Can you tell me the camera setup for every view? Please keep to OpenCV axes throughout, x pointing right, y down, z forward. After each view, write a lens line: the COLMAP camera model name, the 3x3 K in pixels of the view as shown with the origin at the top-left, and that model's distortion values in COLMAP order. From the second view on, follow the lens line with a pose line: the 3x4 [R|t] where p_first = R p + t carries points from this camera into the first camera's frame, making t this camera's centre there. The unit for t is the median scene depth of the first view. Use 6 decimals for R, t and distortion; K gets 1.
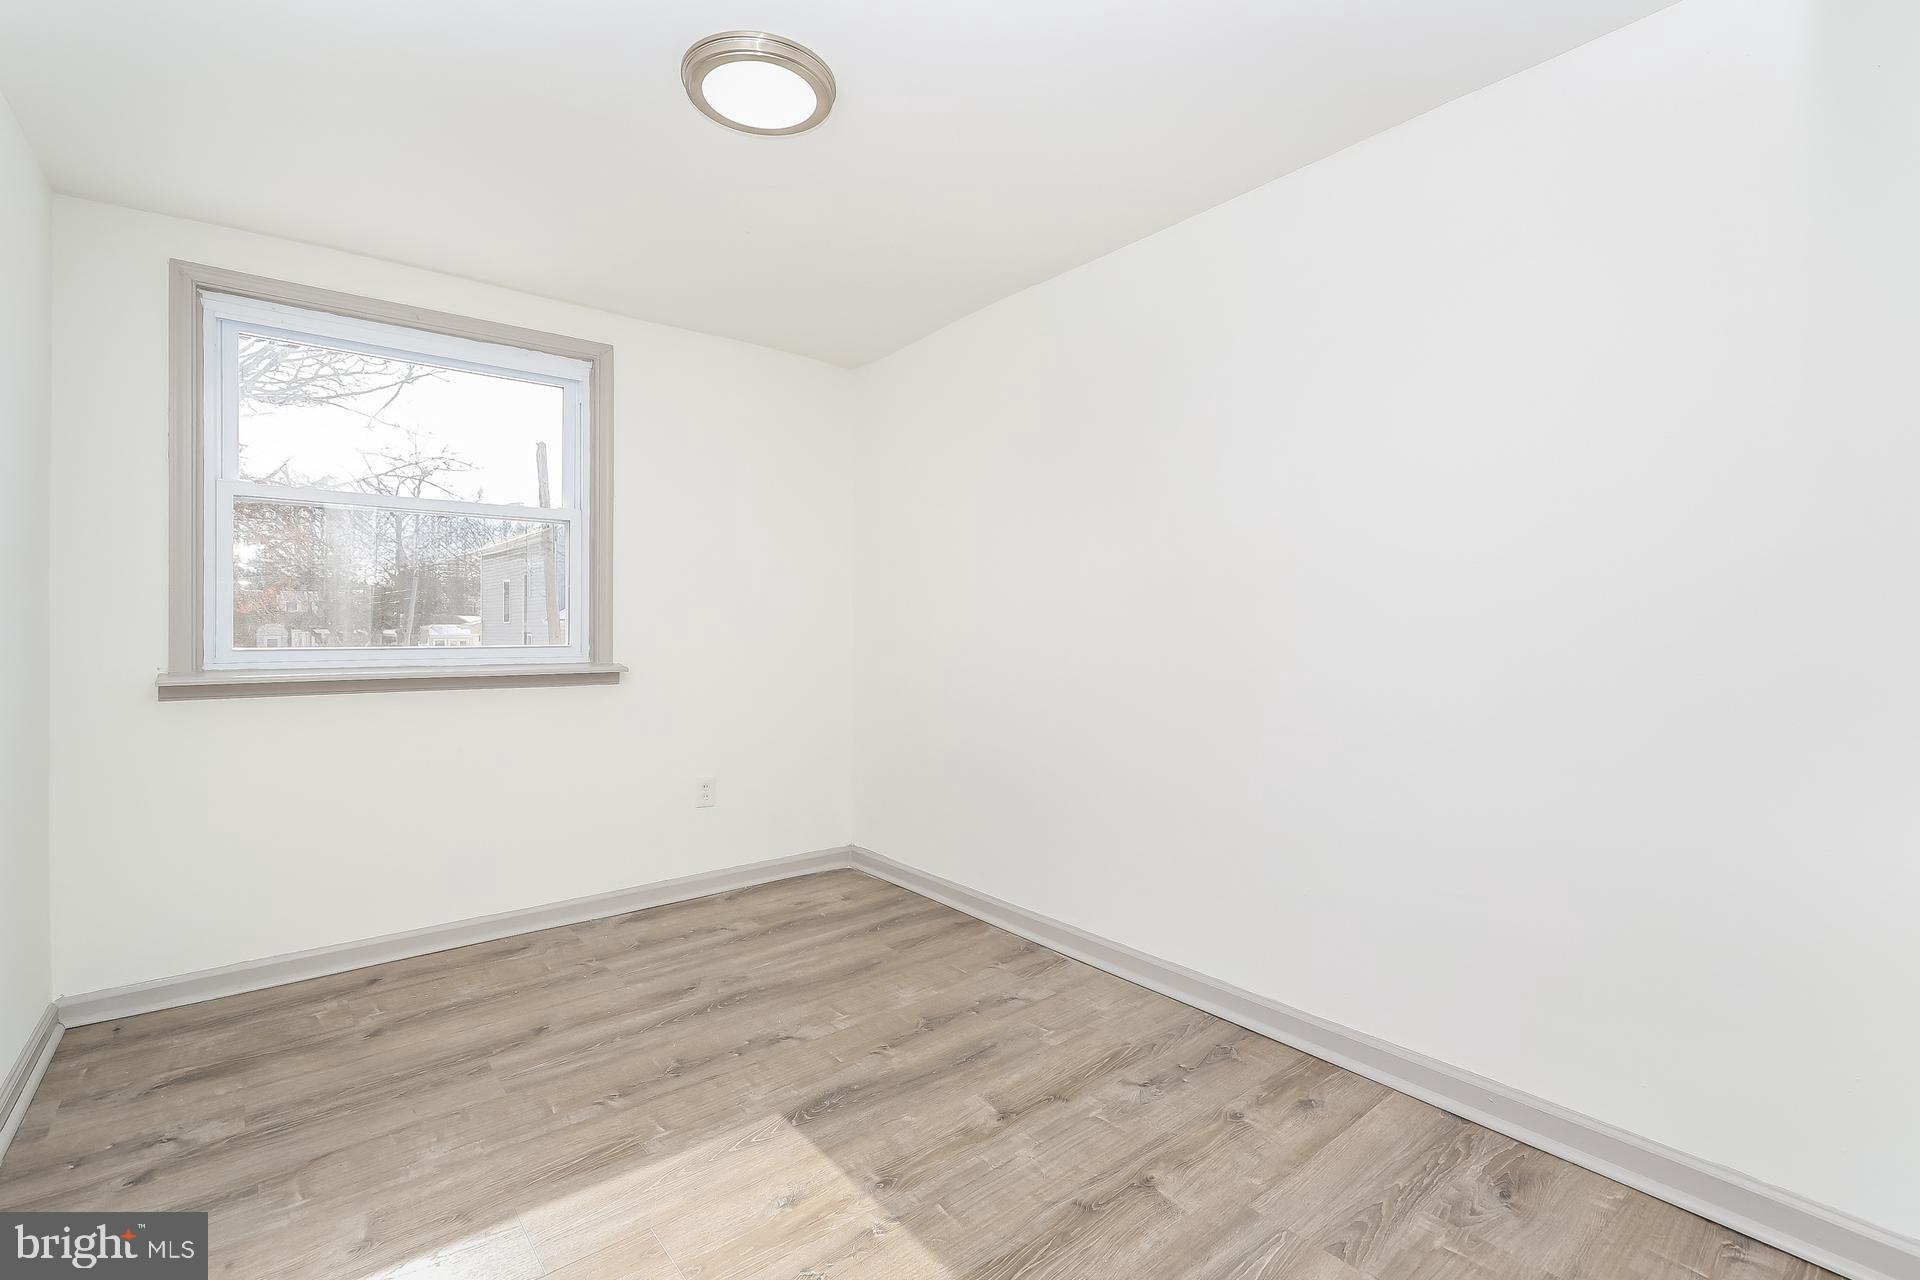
lens RADIAL K [[852.7, 0, 956.1], [0, 852.7, 630.3], [0, 0, 1]] dist [-0.012704, -0.000121]
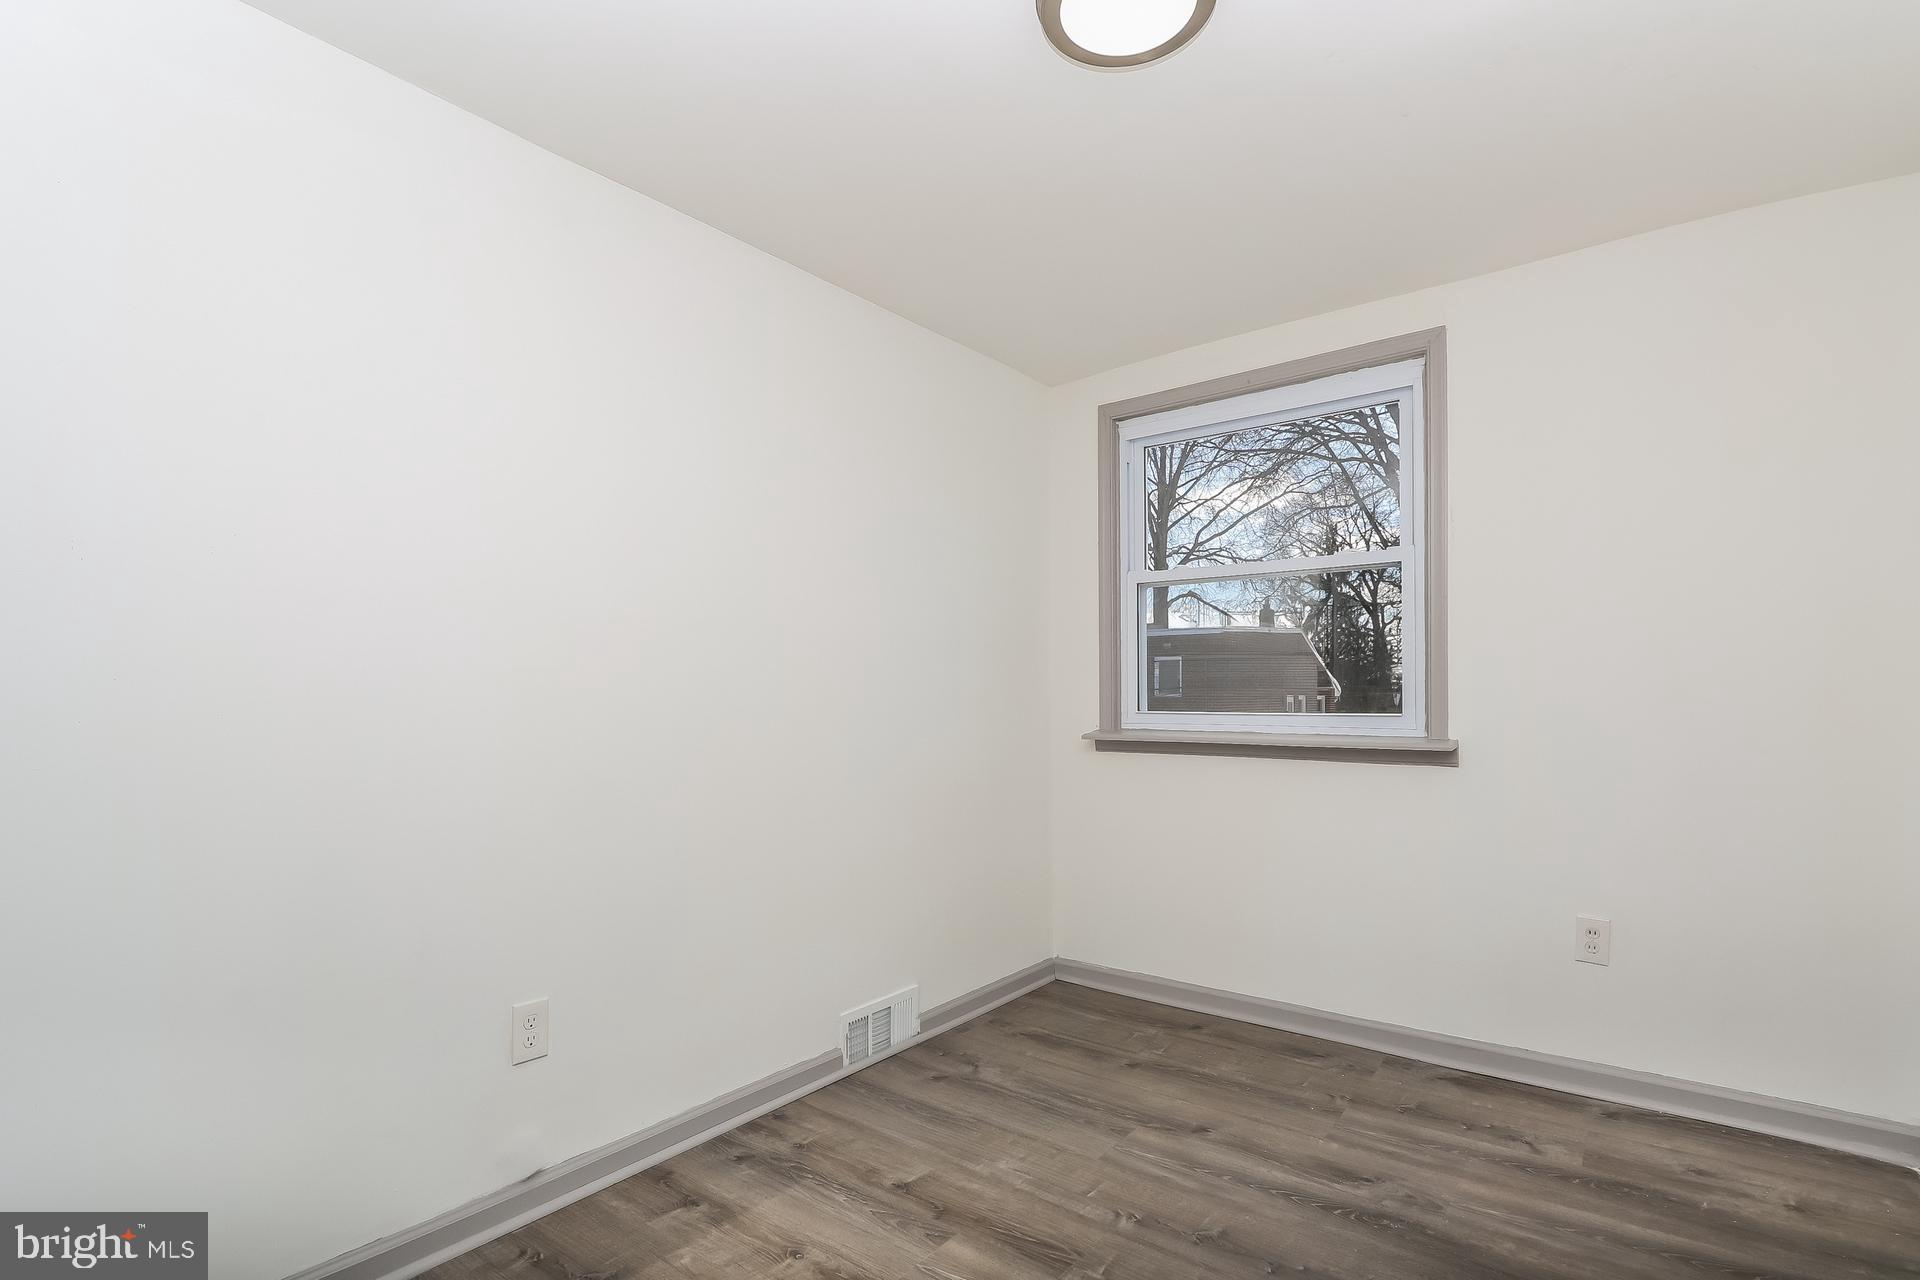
lens RADIAL K [[935.6, 0, 958.9], [0, 935.6, 702.3], [0, 0, 1]] dist [-0.031034, 0.000387]
pose [[0.196088, 0.007047, -0.980561, 0.392597], [-0.002090, 0.999975, 0.006769, 0.000318], [0.980584, 0.000723, 0.196098, 0.480314]]
